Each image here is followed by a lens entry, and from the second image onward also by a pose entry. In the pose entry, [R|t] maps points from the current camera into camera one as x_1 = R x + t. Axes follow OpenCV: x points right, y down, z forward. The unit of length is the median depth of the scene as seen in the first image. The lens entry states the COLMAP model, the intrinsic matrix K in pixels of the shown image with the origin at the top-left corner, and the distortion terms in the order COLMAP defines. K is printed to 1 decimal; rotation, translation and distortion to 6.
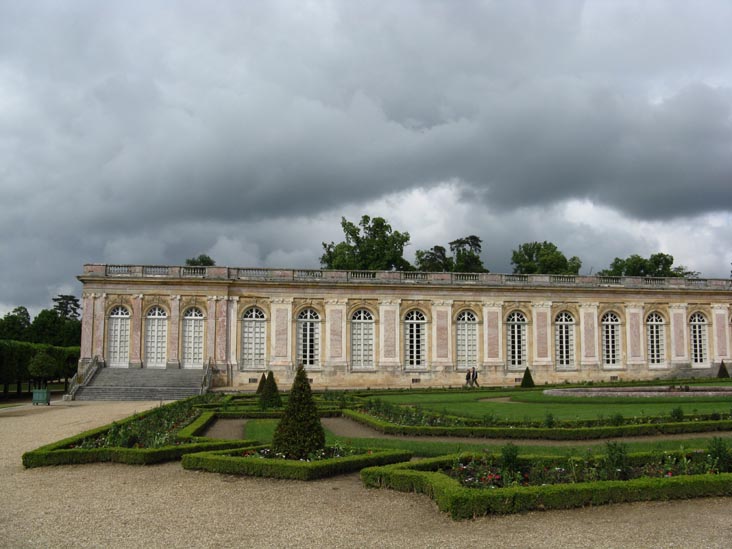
lens RADIAL K [[757.0, 0, 371.5], [0, 757.0, 269.3], [0, 0, 1]] dist [-0.127381, 0.000000]
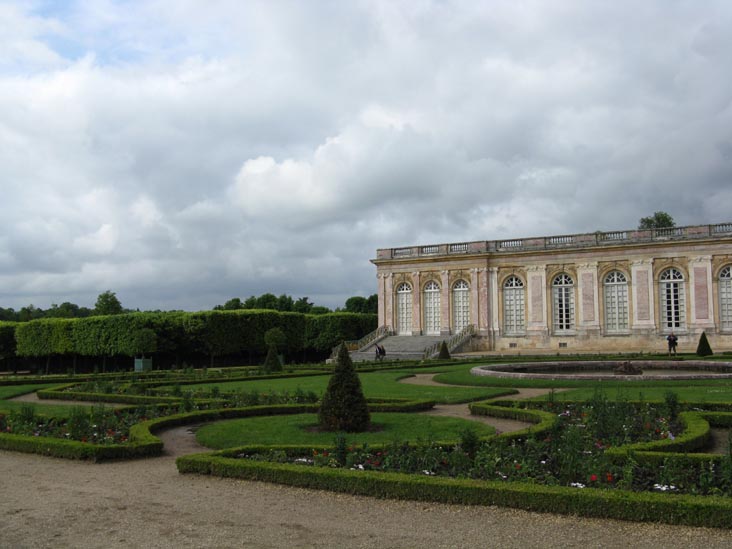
lens RADIAL K [[757.0, 0, 362.5], [0, 757.0, 271.3], [0, 0, 1]] dist [-0.127381, 0.000000]
pose [[0.749215, -0.063363, -0.659288, 0.378661], [0.095806, 0.995312, 0.013216, 0.009332], [0.655361, -0.073065, 0.751774, 0.068997]]
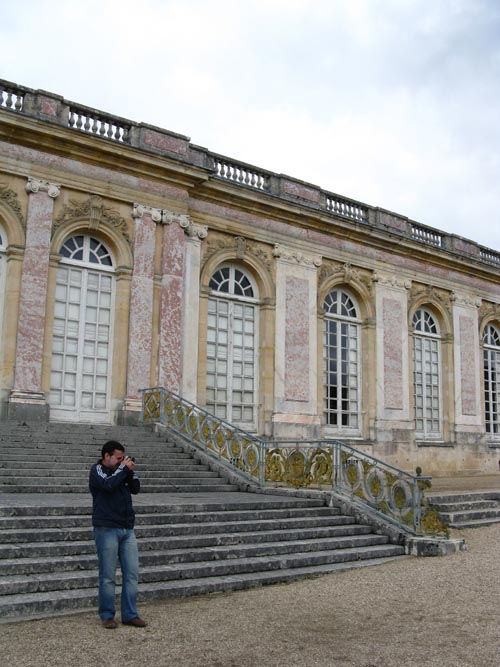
lens RADIAL K [[689.8, 0, 247.5], [0, 689.8, 337.7], [0, 0, 1]] dist [-0.127381, 0.000000]
pose [[0.862558, 0.099687, 0.496041, -0.310169], [-0.086004, 0.995019, -0.050412, 0.101462], [-0.498595, 0.000822, 0.866835, 0.699020]]
